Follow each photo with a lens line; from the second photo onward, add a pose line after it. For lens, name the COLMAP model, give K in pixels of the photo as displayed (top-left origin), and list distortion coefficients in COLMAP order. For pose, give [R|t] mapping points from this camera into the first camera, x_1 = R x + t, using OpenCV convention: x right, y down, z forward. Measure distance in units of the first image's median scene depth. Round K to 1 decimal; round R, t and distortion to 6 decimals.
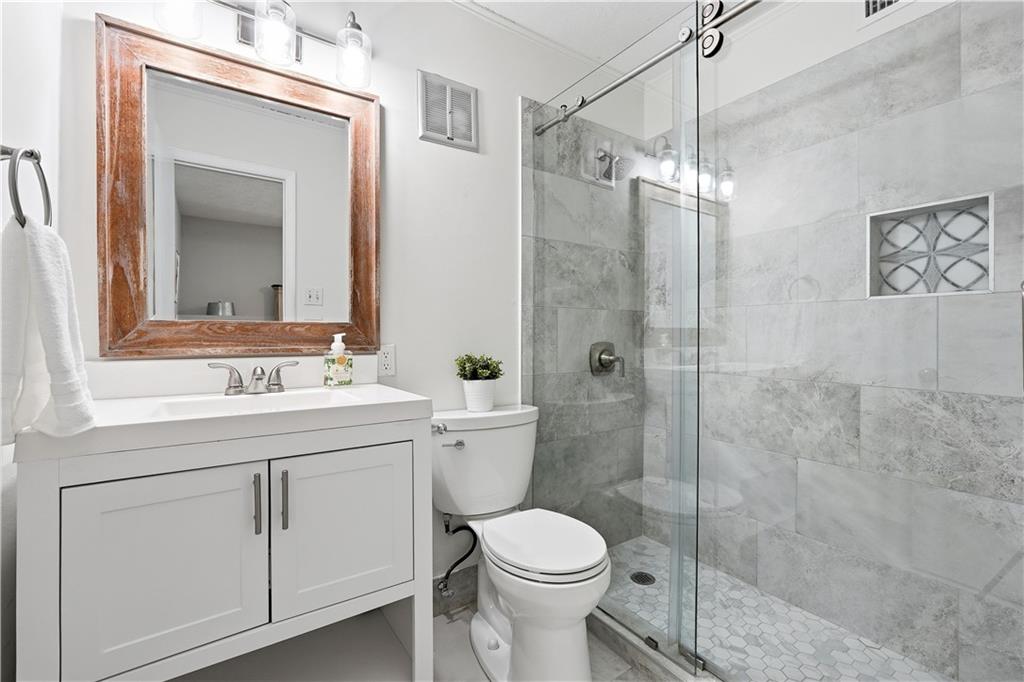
lens RADIAL K [[434.6, 0, 513.1], [0, 434.6, 340.0], [0, 0, 1]] dist [-0.018604, 0.005332]
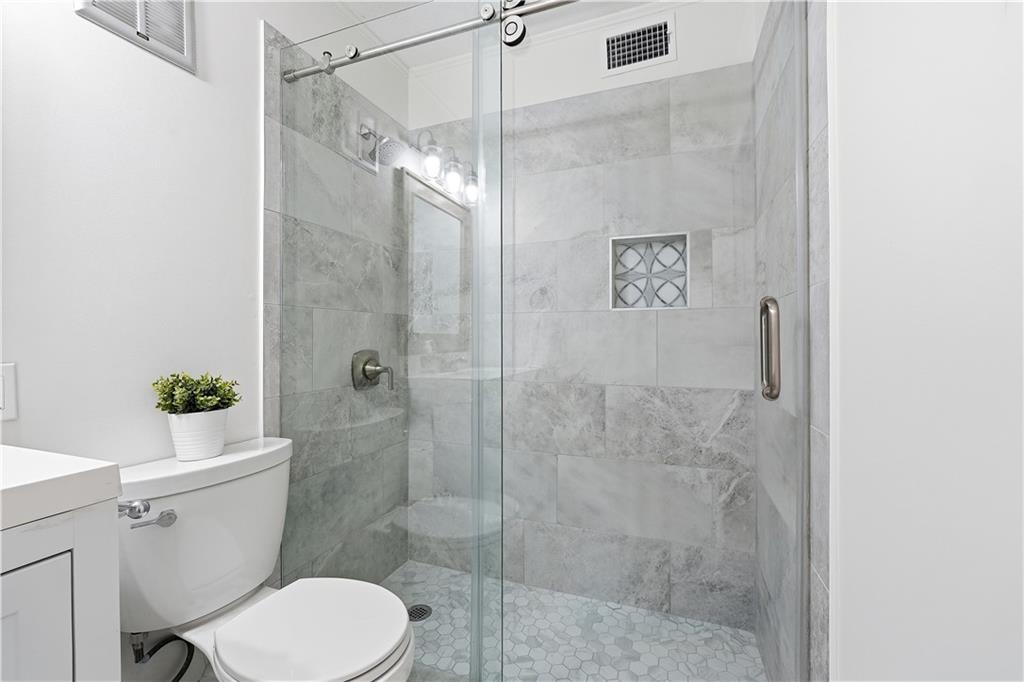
lens RADIAL K [[434.6, 0, 512.6], [0, 434.6, 340.1], [0, 0, 1]] dist [-0.018604, 0.005332]
pose [[0.821210, -0.004090, 0.570611, -0.059254], [0.009345, 0.999937, -0.006281, -0.009495], [-0.570549, 0.010491, 0.821196, 0.177176]]
